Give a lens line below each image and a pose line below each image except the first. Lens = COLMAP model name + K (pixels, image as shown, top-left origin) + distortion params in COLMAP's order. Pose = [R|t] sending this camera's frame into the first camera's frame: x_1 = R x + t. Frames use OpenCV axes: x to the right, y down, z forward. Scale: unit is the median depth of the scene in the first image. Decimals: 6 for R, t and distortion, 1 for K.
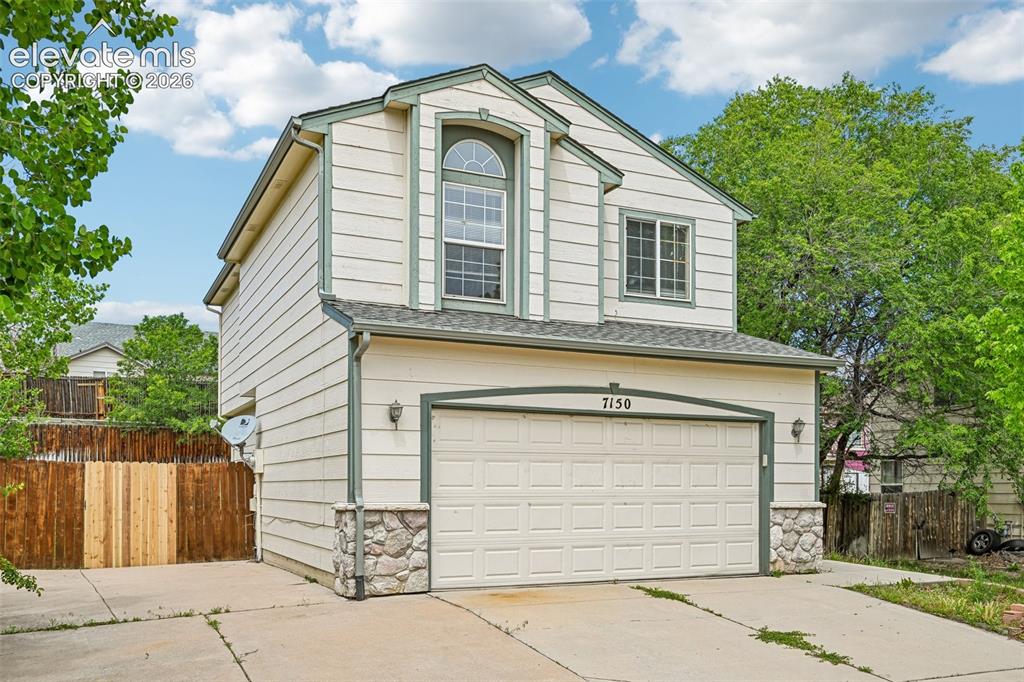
lens RADIAL K [[876.7, 0, 512.0], [0, 876.7, 341.0], [0, 0, 1]] dist [-0.007622, -0.003743]
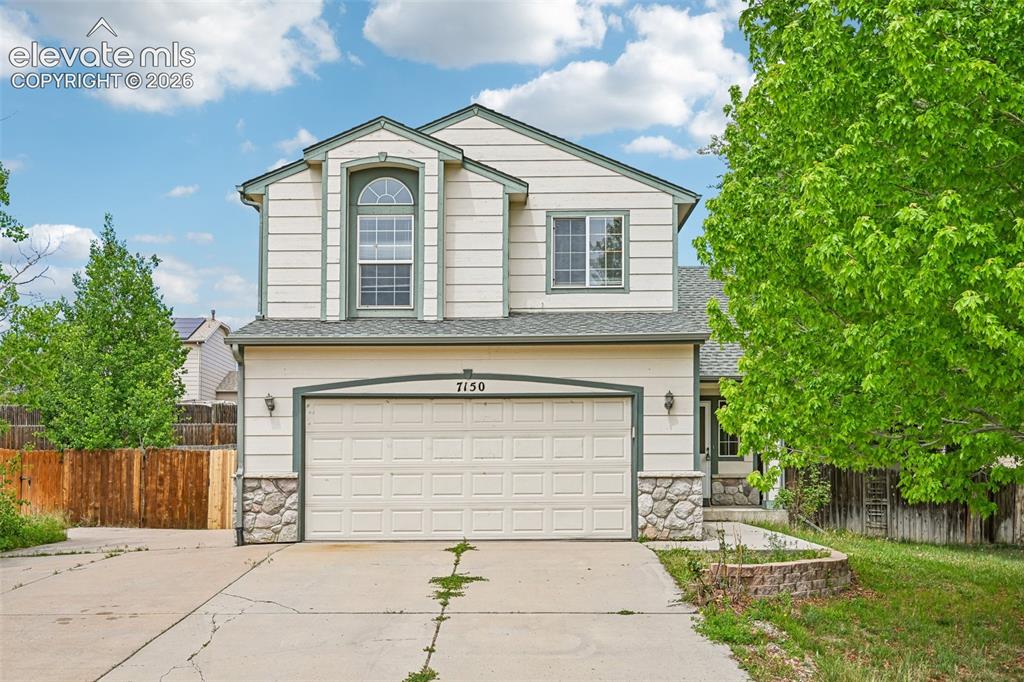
lens RADIAL K [[857.3, 0, 512.3], [0, 857.3, 299.4], [0, 0, 1]] dist [-0.005327, -0.005918]
pose [[0.907461, -0.094681, -0.409328, 0.605233], [0.077349, 0.995272, -0.058736, 0.025212], [0.412954, 0.021639, 0.910495, -0.016191]]
